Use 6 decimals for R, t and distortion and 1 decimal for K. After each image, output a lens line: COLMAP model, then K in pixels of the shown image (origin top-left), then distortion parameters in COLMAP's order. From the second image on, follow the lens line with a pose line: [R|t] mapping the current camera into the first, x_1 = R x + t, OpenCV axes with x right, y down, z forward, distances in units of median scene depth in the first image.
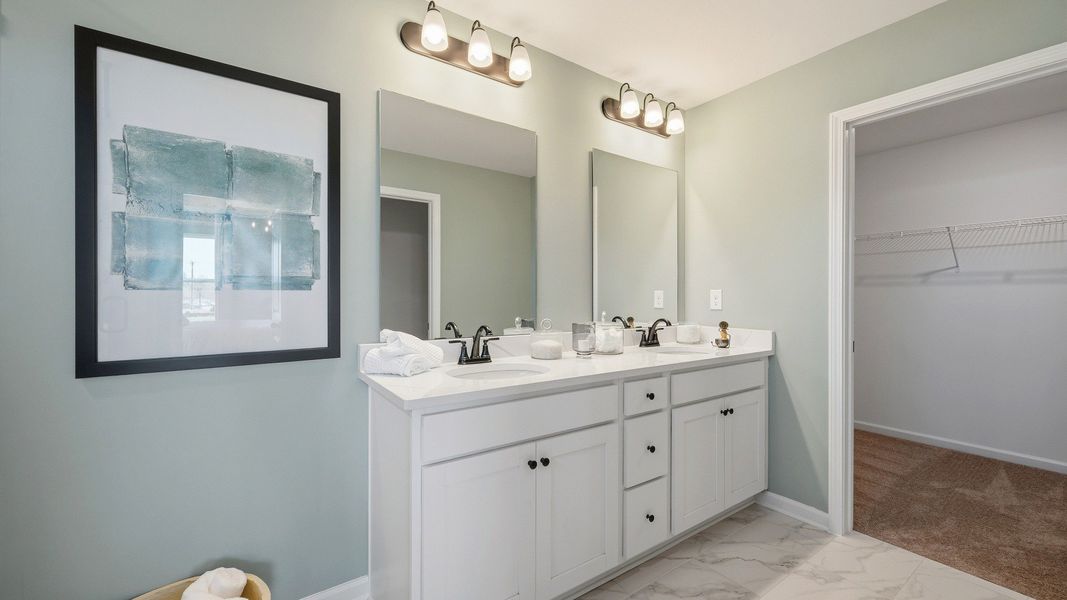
lens RADIAL K [[420.8, 0, 537.5], [0, 420.8, 297.9], [0, 0, 1]] dist [-0.001503, 0.000017]
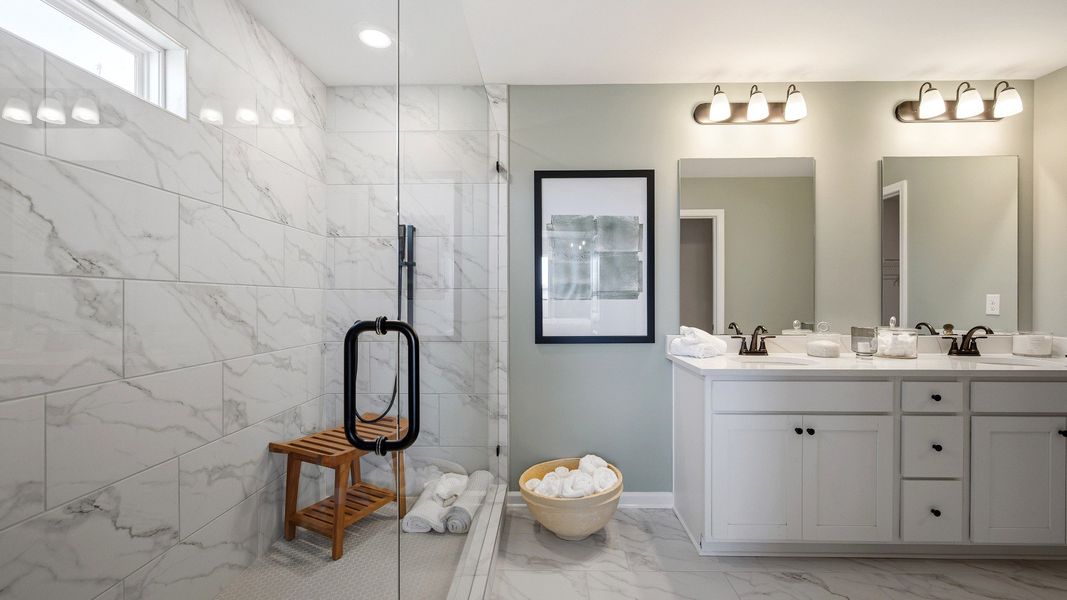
lens RADIAL K [[420.8, 0, 541.0], [0, 420.8, 301.7], [0, 0, 1]] dist [-0.001503, 0.000017]
pose [[0.803225, -0.000515, -0.595675, 0.095388], [0.002860, 0.999991, 0.002992, -0.012250], [0.595668, -0.004106, 0.803220, -0.413713]]
